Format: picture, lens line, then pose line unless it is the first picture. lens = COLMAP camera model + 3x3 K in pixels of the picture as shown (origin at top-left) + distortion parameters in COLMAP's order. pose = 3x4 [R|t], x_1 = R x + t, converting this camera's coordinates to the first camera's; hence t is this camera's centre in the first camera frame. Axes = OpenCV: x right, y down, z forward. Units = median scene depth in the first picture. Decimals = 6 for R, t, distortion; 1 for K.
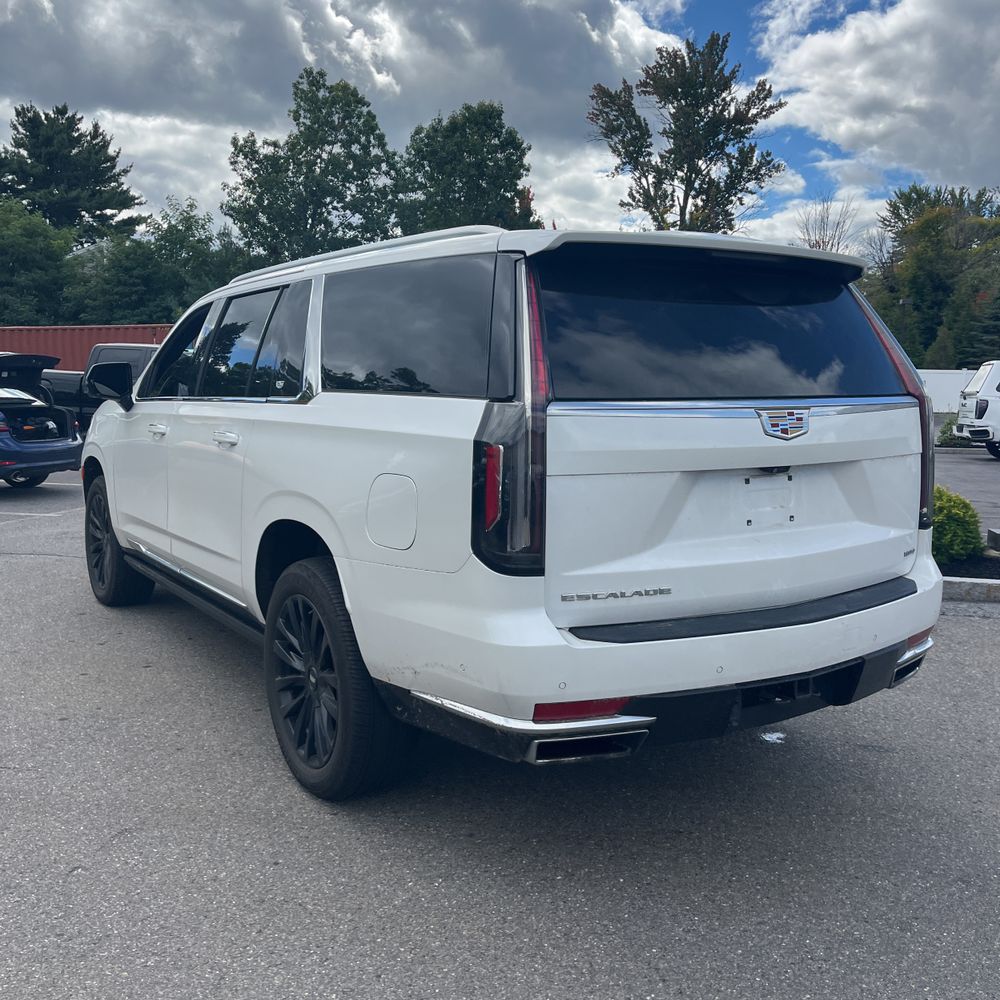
lens RADIAL K [[1007.1, 0, 500.0], [0, 1007.1, 500.0], [0, 0, 1]] dist [0.032126, -0.014150]
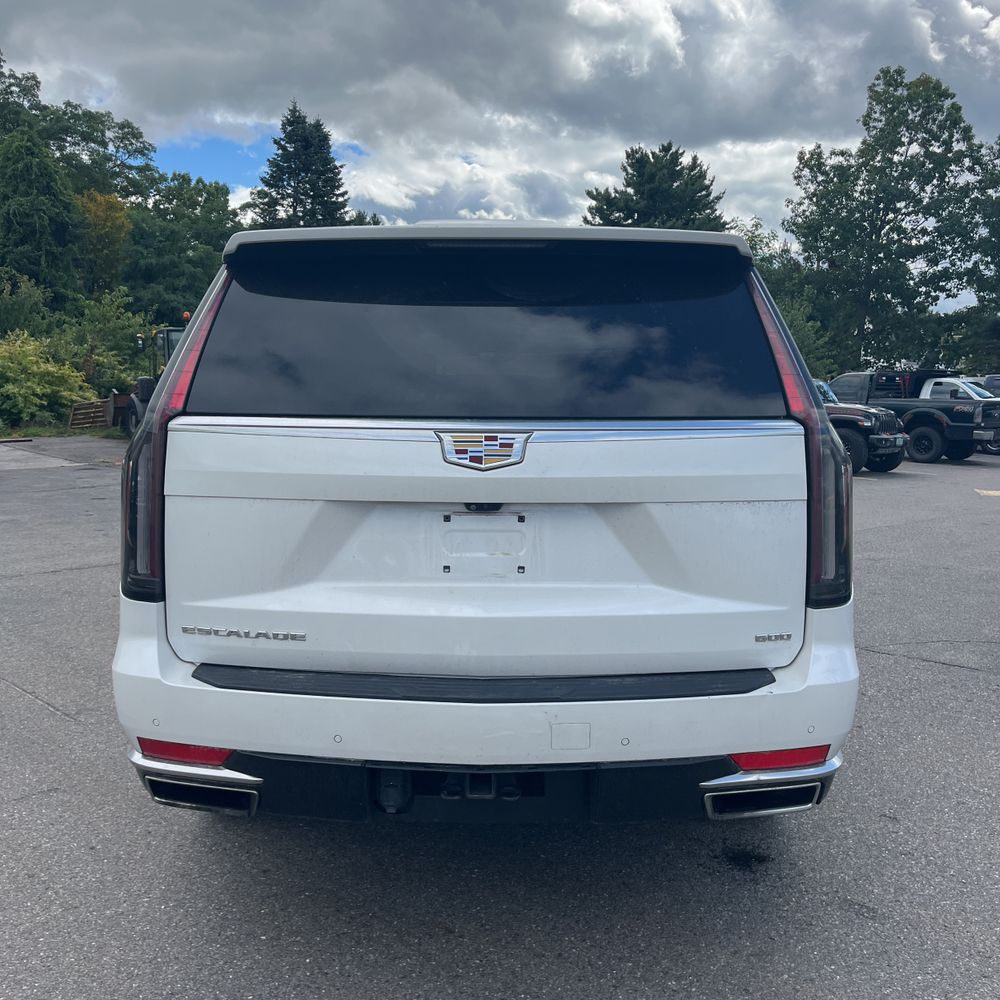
lens RADIAL K [[1007.1, 0, 500.0], [0, 1007.1, 500.0], [0, 0, 1]] dist [0.032126, -0.014150]
pose [[0.841666, 0.059441, -0.536717, 0.240603], [-0.068314, 0.997658, 0.003361, -0.013229], [0.535660, 0.033836, 0.843756, 0.111392]]
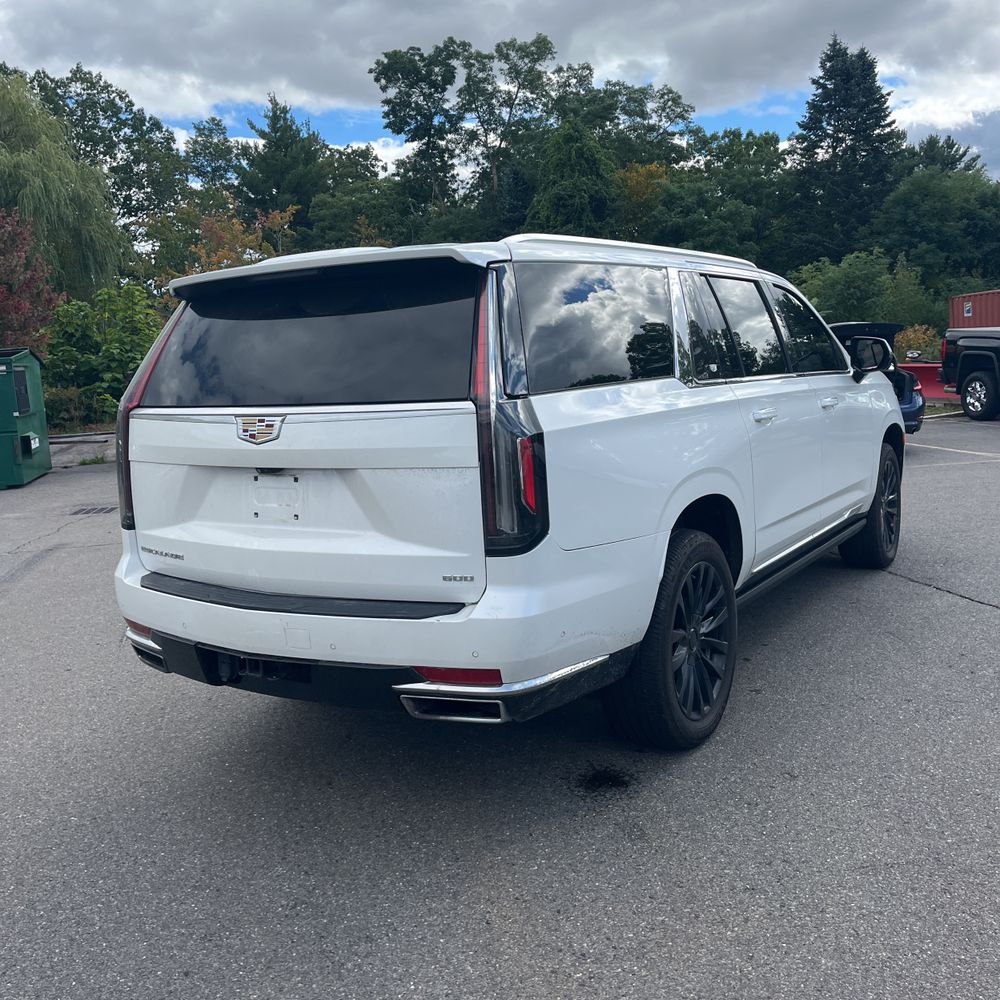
lens RADIAL K [[1002.7, 0, 496.1], [0, 1002.7, 504.4], [0, 0, 1]] dist [0.037739, -0.010030]
pose [[0.450508, 0.104482, -0.886637, 0.460200], [-0.057213, 0.994466, 0.088119, -0.035190], [0.890937, 0.011029, 0.453993, 0.243428]]
